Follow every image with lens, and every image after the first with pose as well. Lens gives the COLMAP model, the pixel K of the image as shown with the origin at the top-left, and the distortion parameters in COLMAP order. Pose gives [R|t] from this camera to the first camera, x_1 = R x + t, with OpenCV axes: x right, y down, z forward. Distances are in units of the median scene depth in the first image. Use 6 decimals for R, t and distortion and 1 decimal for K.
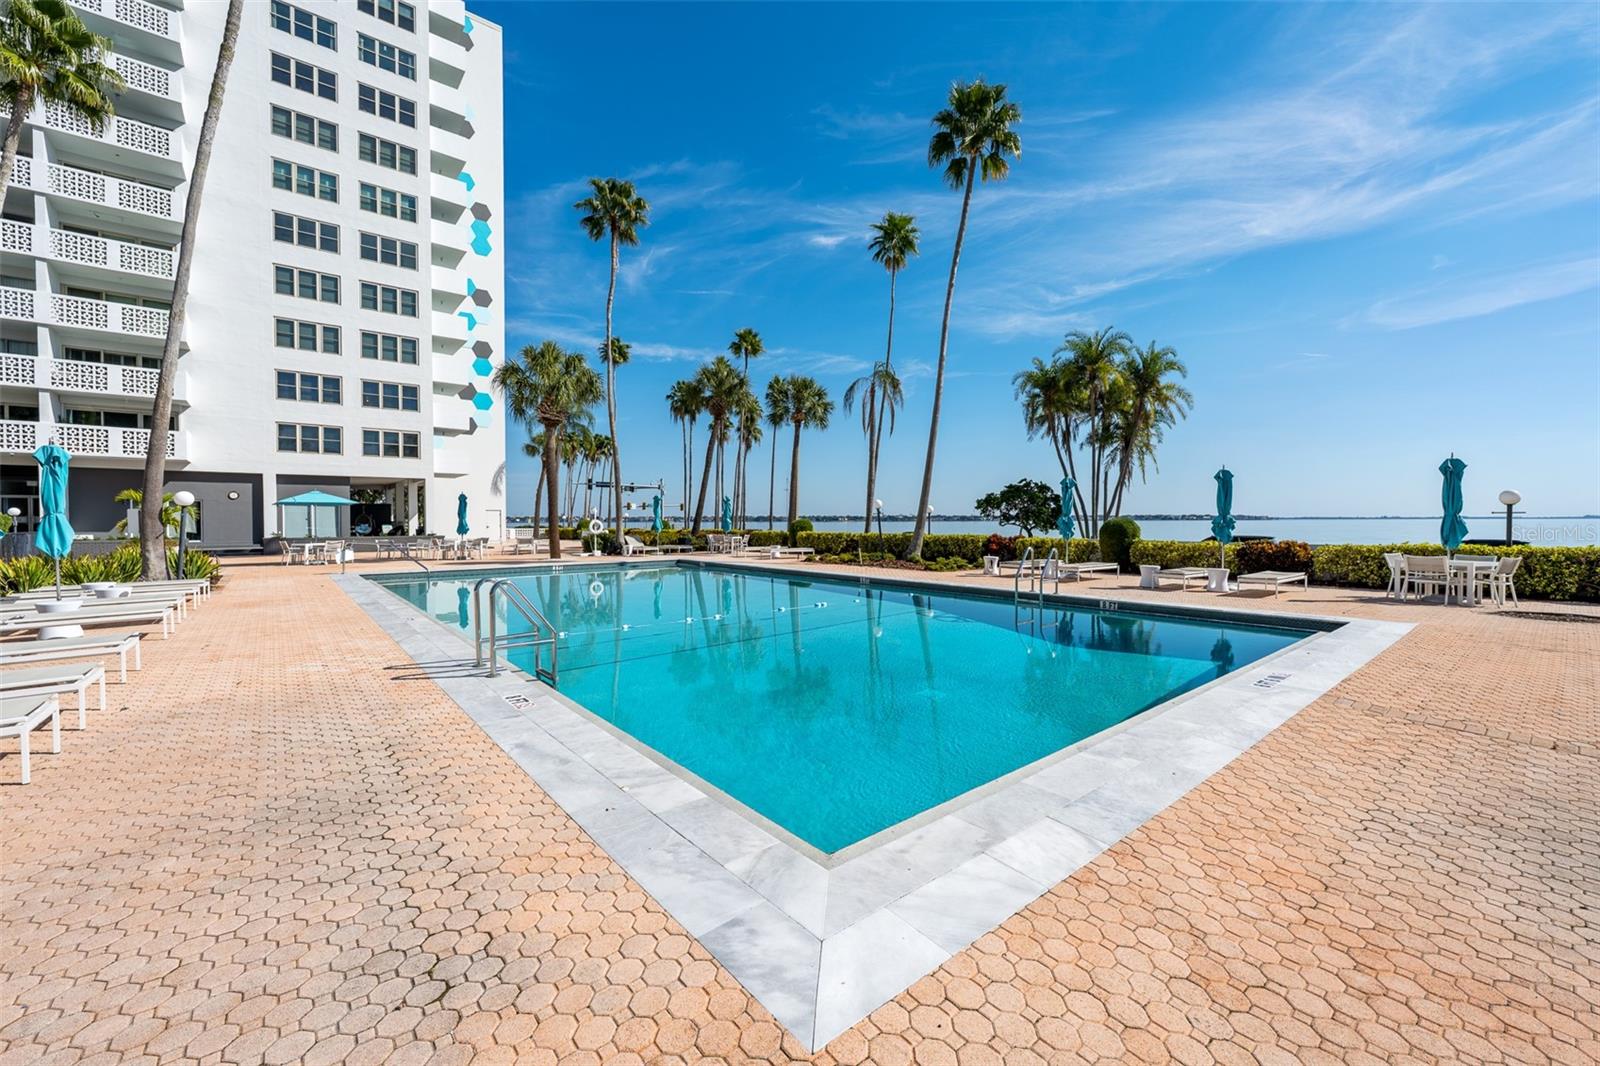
lens RADIAL K [[643.0, 0, 800.8], [0, 643.0, 526.7], [0, 0, 1]] dist [0.009867, 0.000348]
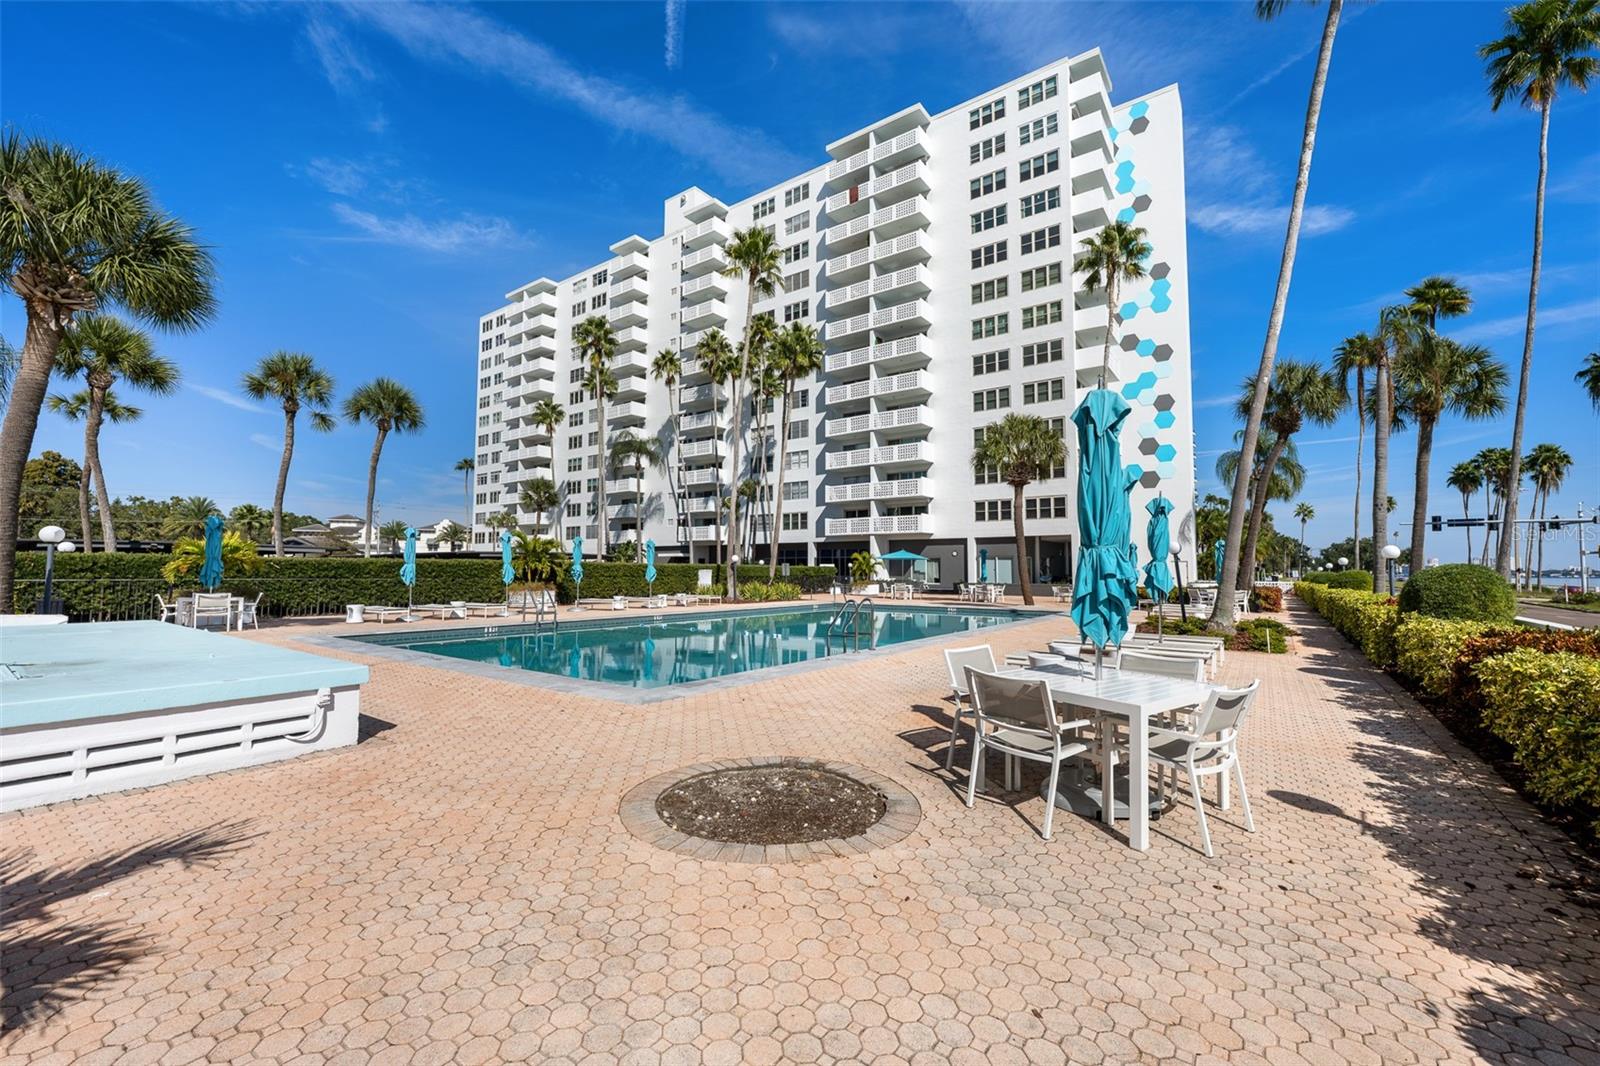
lens RADIAL K [[643.0, 0, 793.1], [0, 643.0, 525.8], [0, 0, 1]] dist [0.009867, 0.000348]
pose [[0.245858, -0.057472, -0.967601, 0.454350], [-0.015809, 0.997870, -0.063287, -0.011649], [0.969177, 0.030856, 0.244426, 0.268212]]
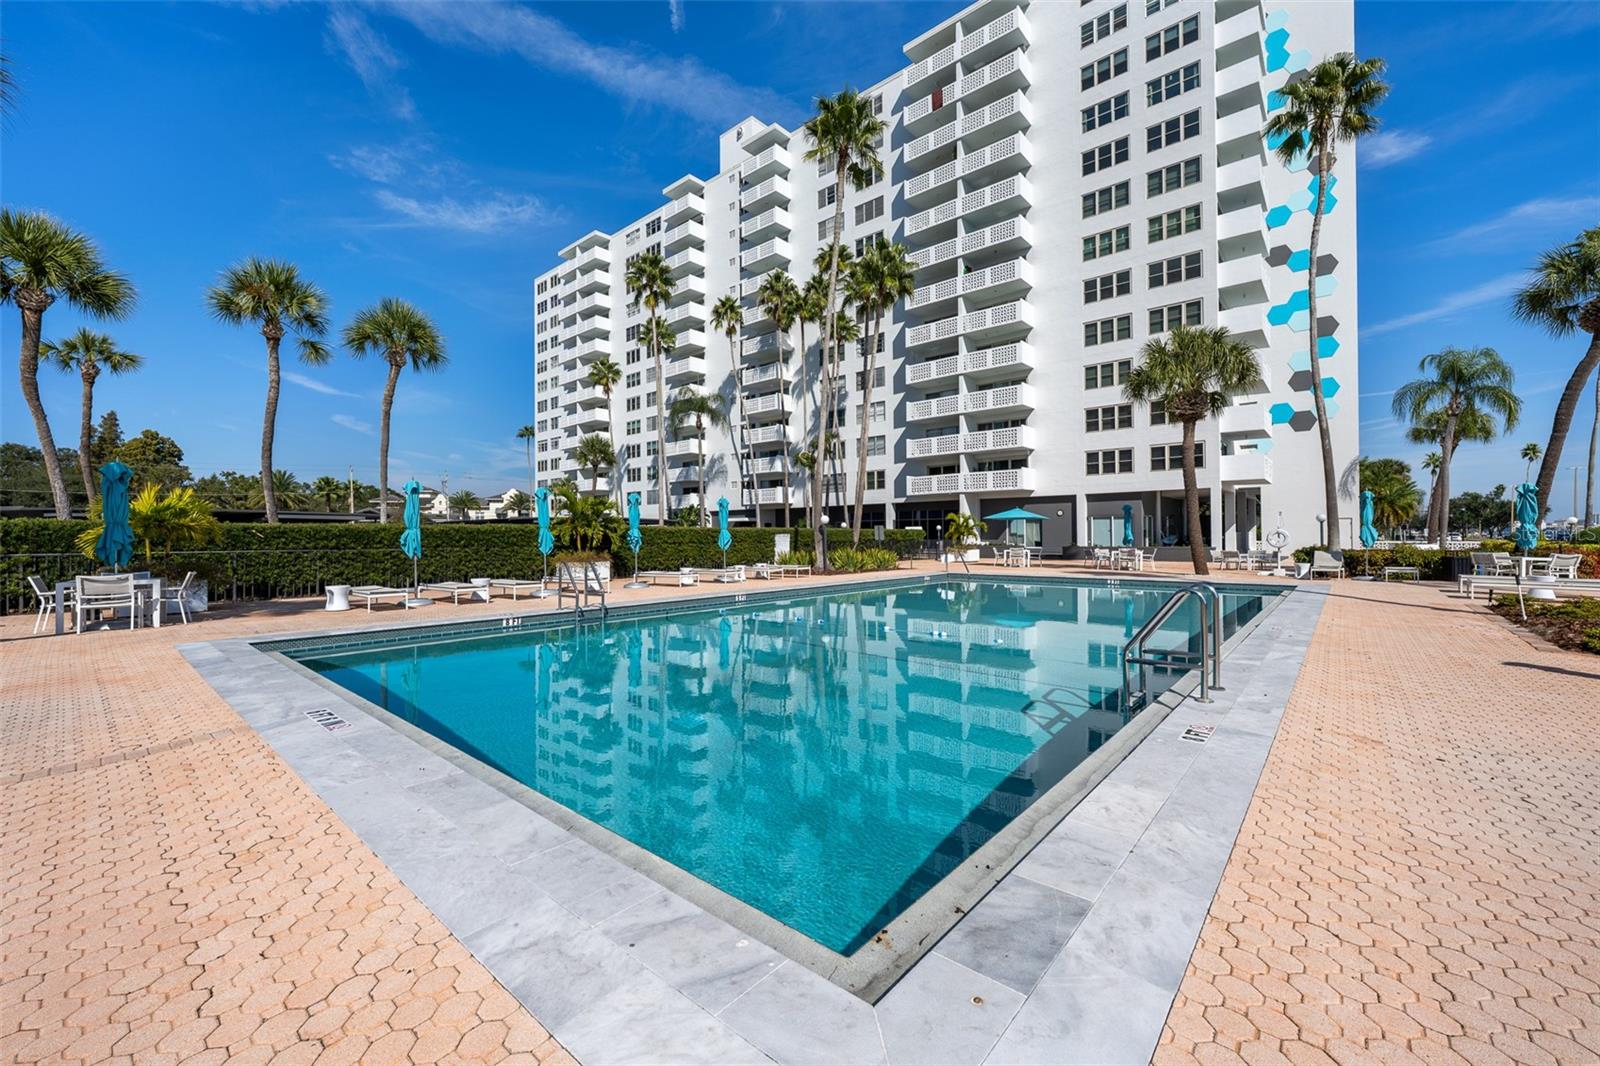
lens RADIAL K [[643.0, 0, 796.2], [0, 643.0, 524.4], [0, 0, 1]] dist [0.009867, 0.000348]
pose [[0.162128, -0.009769, -0.986721, 0.301406], [-0.003678, 0.999938, -0.010504, -0.008979], [0.986763, 0.005332, 0.162082, 0.261681]]
